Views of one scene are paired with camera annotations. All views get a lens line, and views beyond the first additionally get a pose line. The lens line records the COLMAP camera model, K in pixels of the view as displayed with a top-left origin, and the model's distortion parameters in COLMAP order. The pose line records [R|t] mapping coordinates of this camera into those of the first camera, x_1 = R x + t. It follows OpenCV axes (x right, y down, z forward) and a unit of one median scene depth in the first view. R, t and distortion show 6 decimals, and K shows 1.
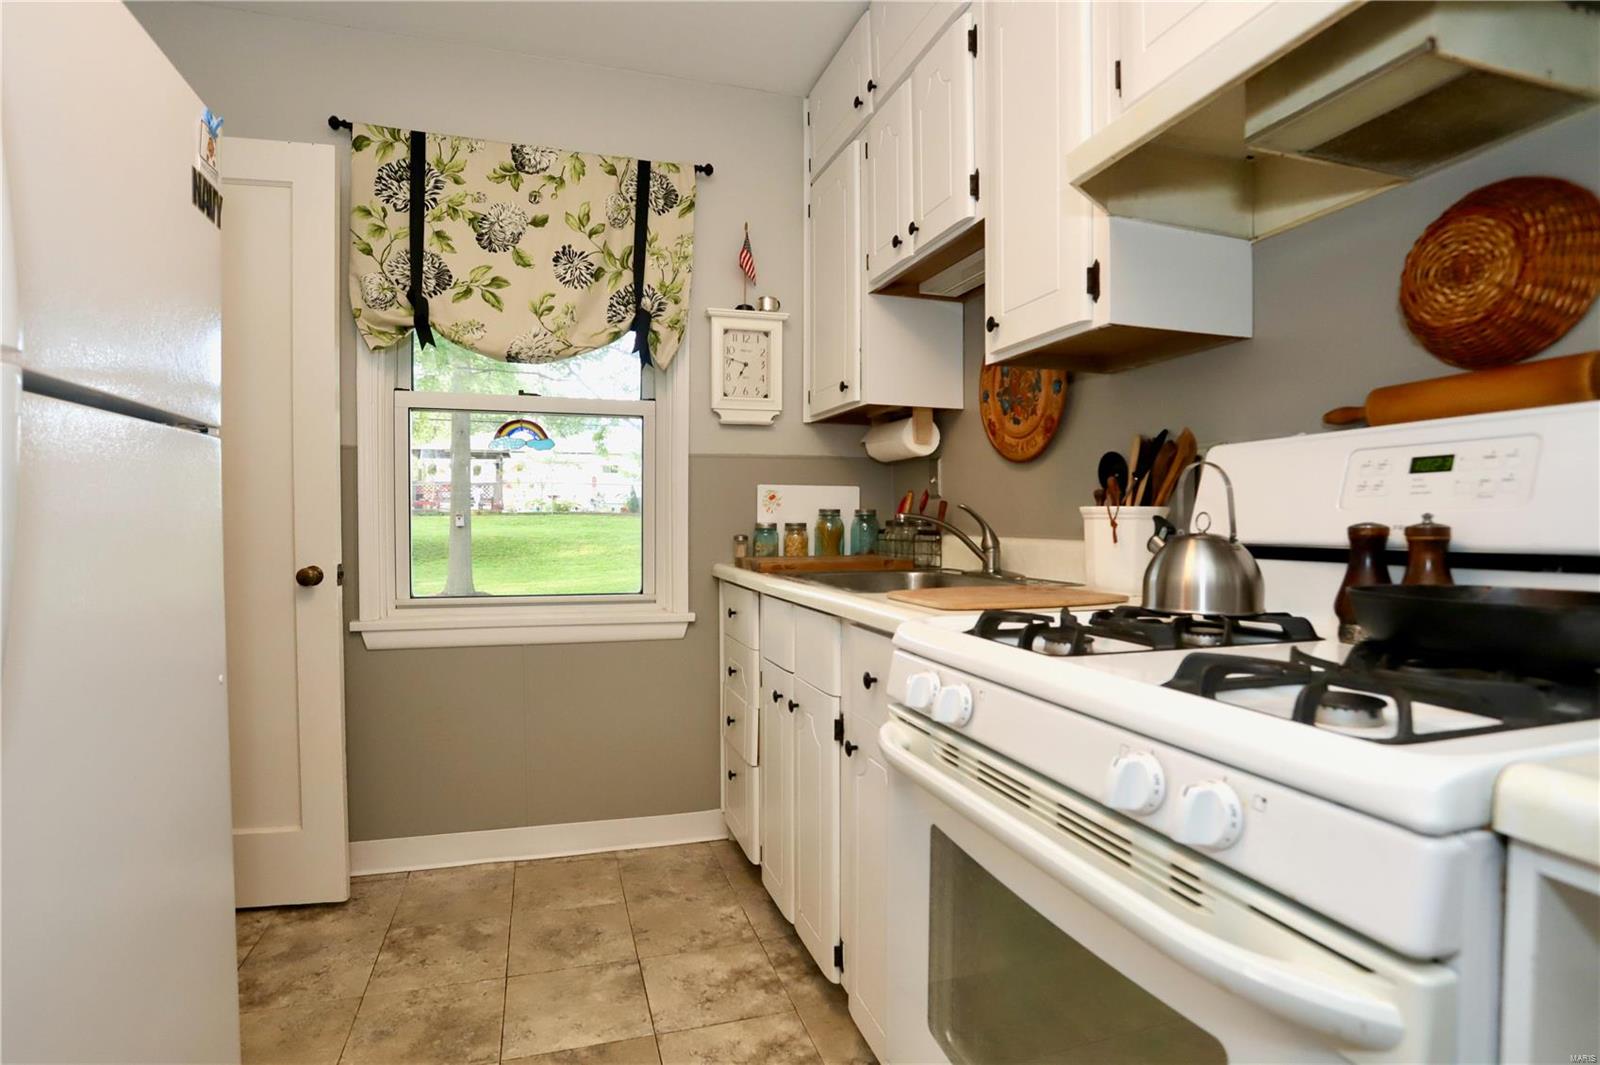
lens RADIAL K [[786.7, 0, 800.0], [0, 786.7, 532.5], [0, 0, 1]] dist [-0.068804, 0.033385]
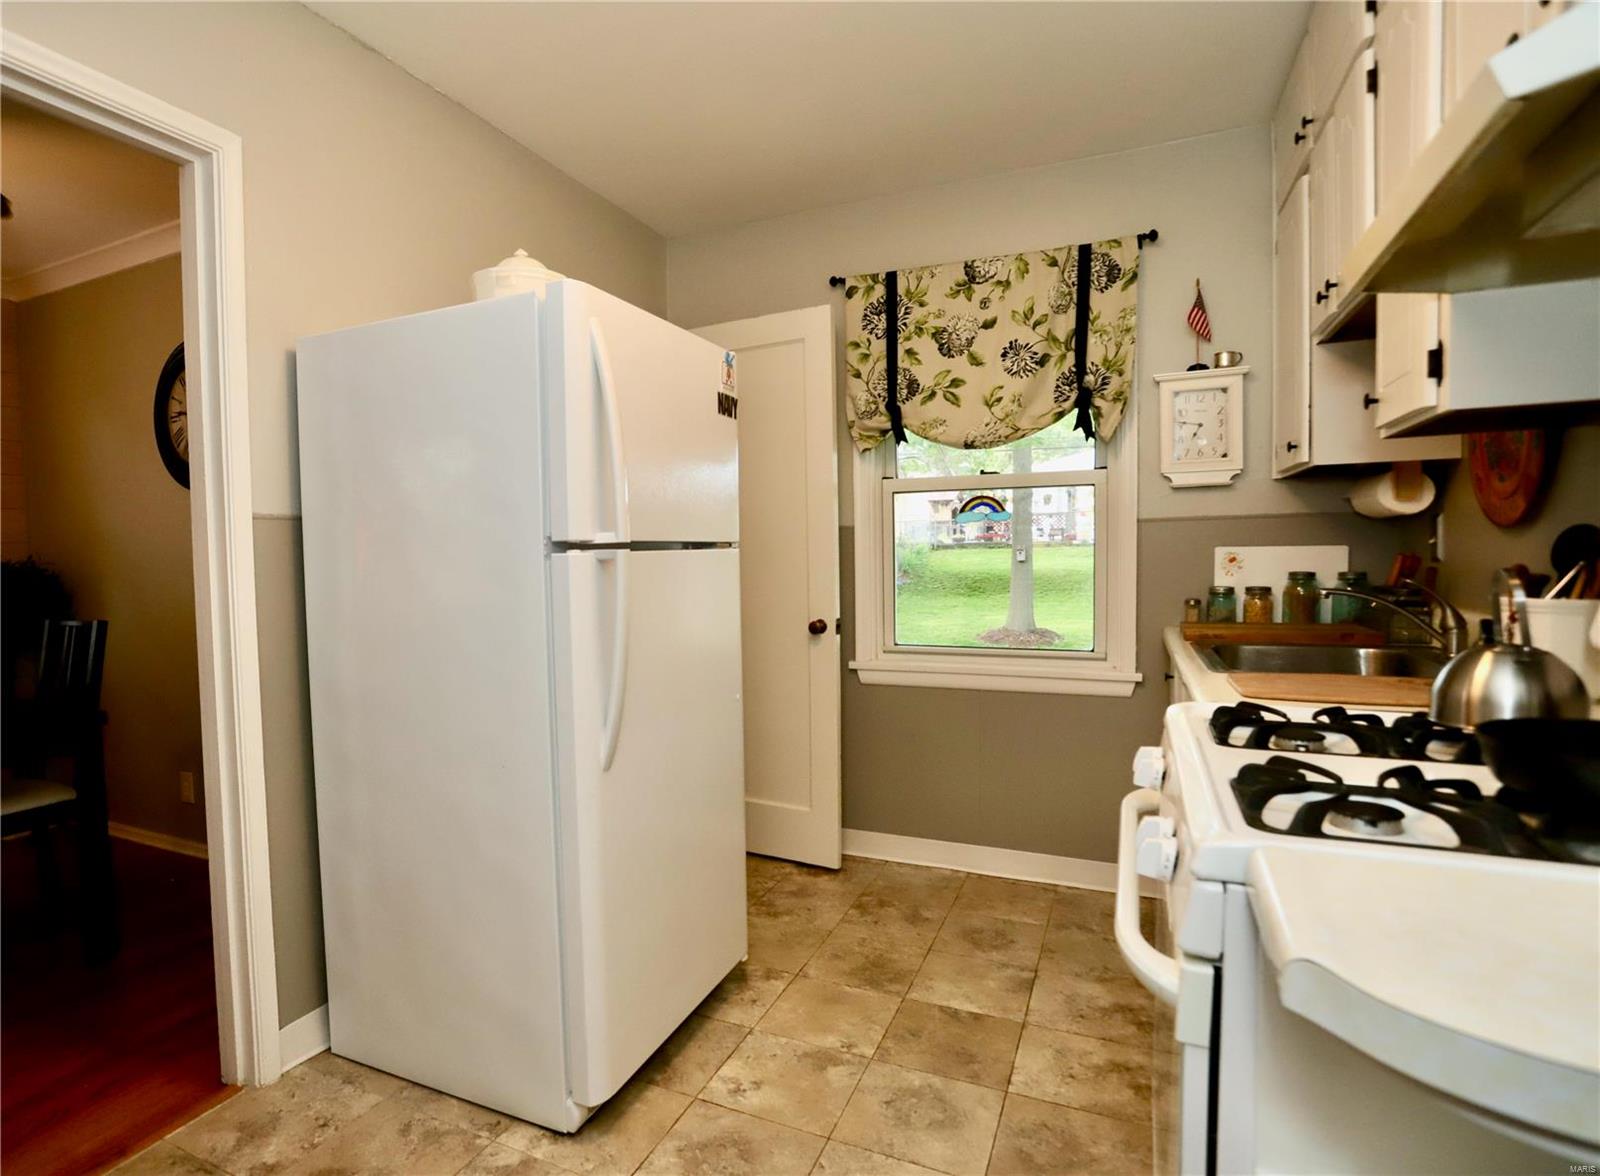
lens RADIAL K [[885.1, 0, 800.0], [0, 885.1, 588.0], [0, 0, 1]] dist [-0.027787, 0.000993]
pose [[0.770134, 0.020729, -0.637546, 0.289509], [0.000900, 0.999436, 0.033582, -0.055706], [0.637882, -0.026437, 0.769680, -0.194563]]
